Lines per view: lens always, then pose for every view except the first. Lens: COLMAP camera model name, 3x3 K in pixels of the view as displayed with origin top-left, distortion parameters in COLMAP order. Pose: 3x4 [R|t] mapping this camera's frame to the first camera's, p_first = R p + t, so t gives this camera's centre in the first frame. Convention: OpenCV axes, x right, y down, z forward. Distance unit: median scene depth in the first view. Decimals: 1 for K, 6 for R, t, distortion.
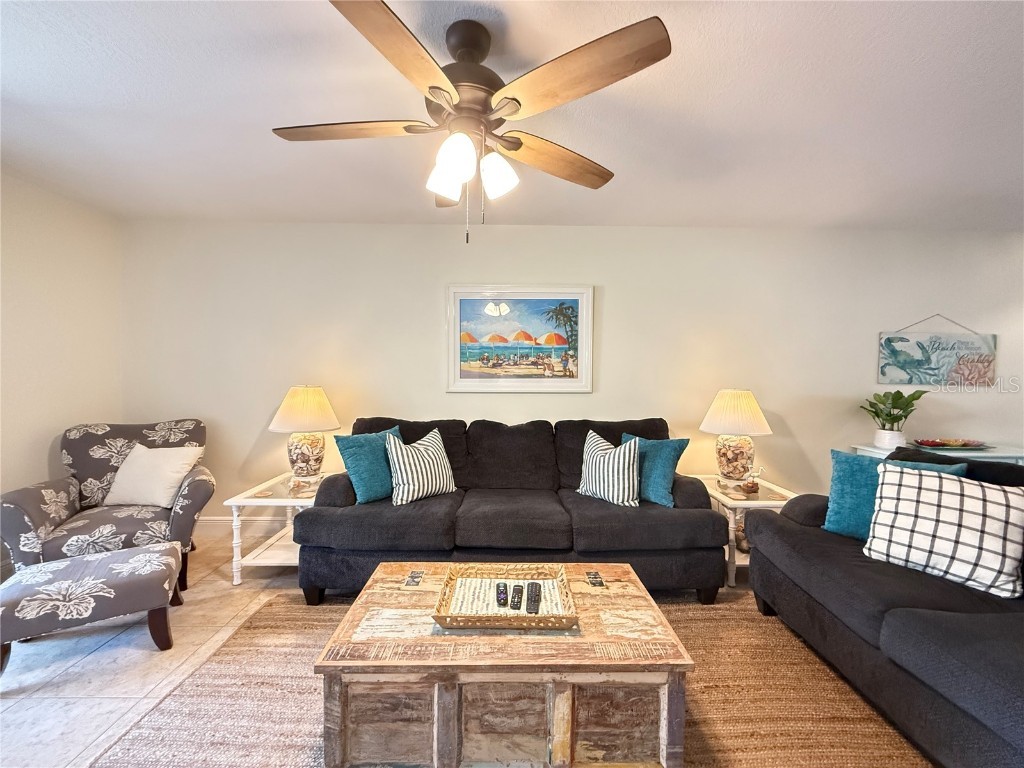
lens RADIAL K [[408.5, 0, 508.4], [0, 408.5, 383.8], [0, 0, 1]] dist [0.000129, 0.000113]
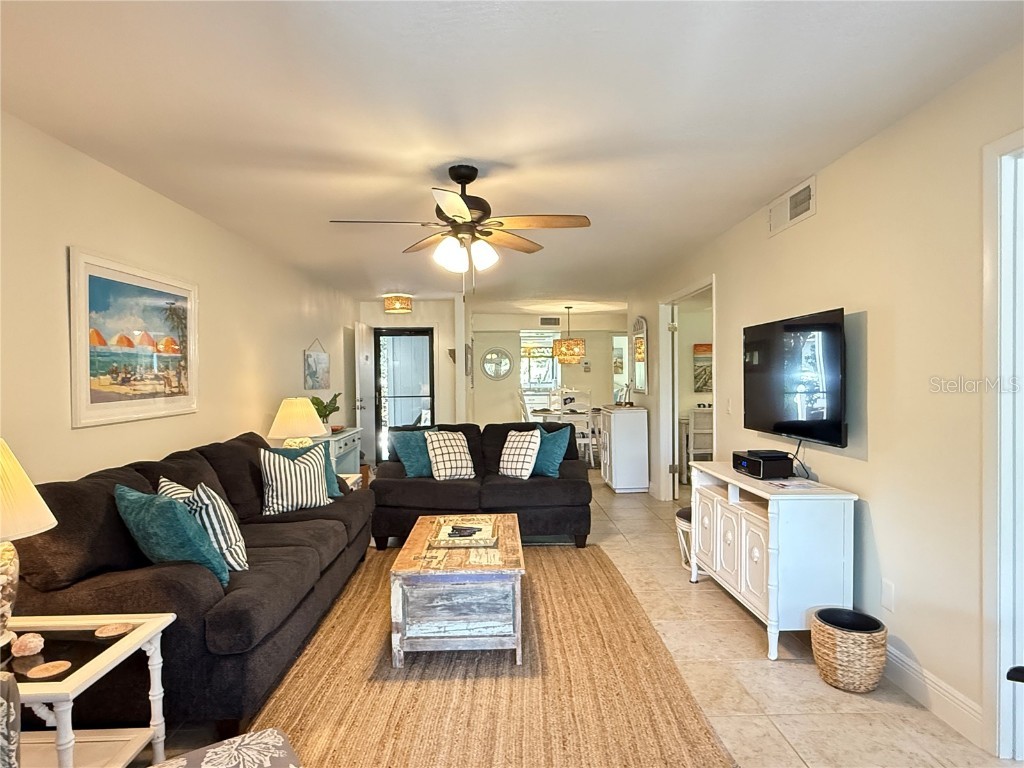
lens RADIAL K [[619.4, 0, 512.6], [0, 619.4, 384.6], [0, 0, 1]] dist [0.000002, -0.000212]
pose [[-0.014350, -0.026302, 0.999551, -1.052935], [0.042979, 0.998714, 0.026897, -0.039281], [-0.998973, 0.043346, -0.013201, 0.379977]]
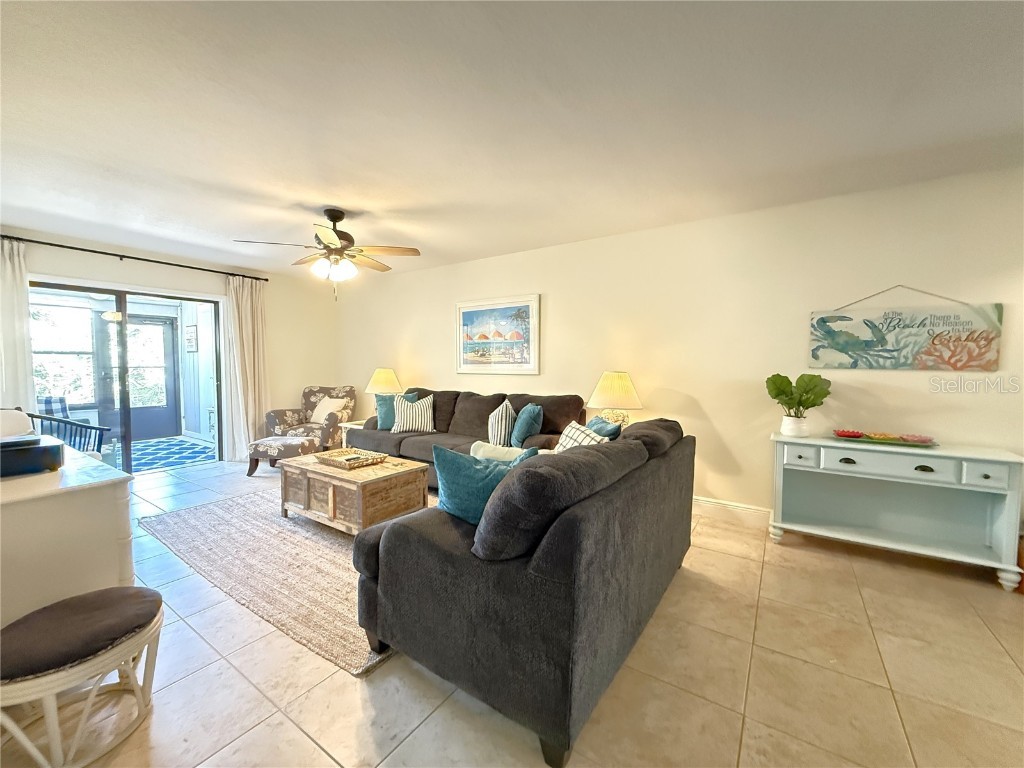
lens RADIAL K [[408.5, 0, 510.5], [0, 408.5, 383.9], [0, 0, 1]] dist [0.000129, 0.000113]
pose [[0.822781, 0.022470, -0.567914, 0.885802], [-0.014355, 0.999721, 0.018758, 0.028360], [0.568177, -0.007281, 0.822874, -0.147101]]
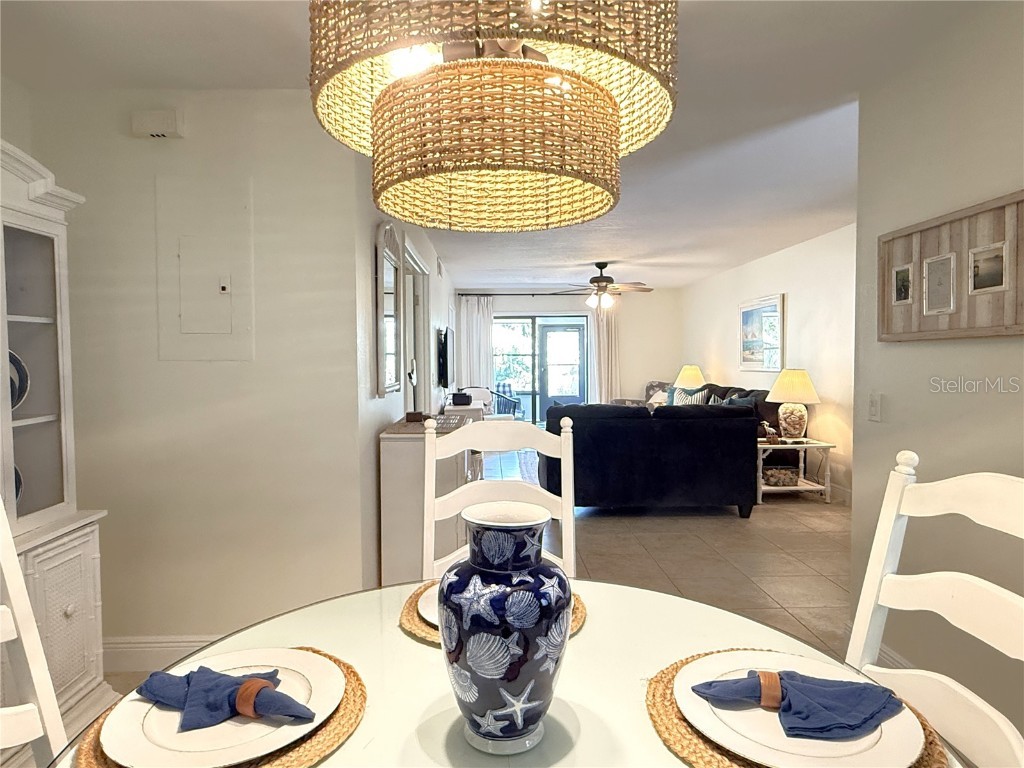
lens RADIAL K [[632.8, 0, 507.3], [0, 632.8, 386.5], [0, 0, 1]] dist [0.002071, -0.000749]
pose [[0.017547, 0.033561, -0.999283, 2.308007], [-0.023758, 0.999168, 0.033140, 0.022417], [0.999564, 0.023159, 0.018329, 0.050360]]
